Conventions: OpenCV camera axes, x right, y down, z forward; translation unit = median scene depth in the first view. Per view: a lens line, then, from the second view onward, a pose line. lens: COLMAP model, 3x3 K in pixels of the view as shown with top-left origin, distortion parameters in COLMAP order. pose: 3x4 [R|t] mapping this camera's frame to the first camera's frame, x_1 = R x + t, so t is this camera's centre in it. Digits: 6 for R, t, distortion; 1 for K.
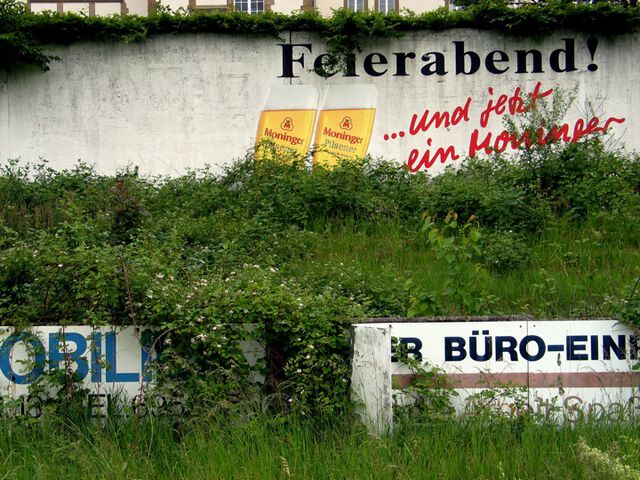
lens RADIAL K [[1024.2, 0, 320.0], [0, 1024.2, 240.3], [0, 0, 1]] dist [-0.004015, 0.000000]
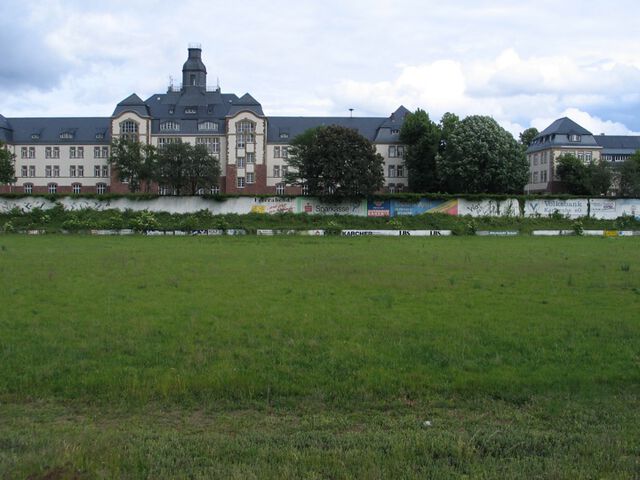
lens RADIAL K [[656.3, 0, 318.3], [0, 656.3, 237.7], [0, 0, 1]] dist [-0.117972, 0.000000]
pose [[0.999178, 0.006326, 0.040048, 0.271822], [-0.009119, 0.997509, 0.069950, -0.248999], [-0.039506, -0.070257, 0.996746, -4.421724]]
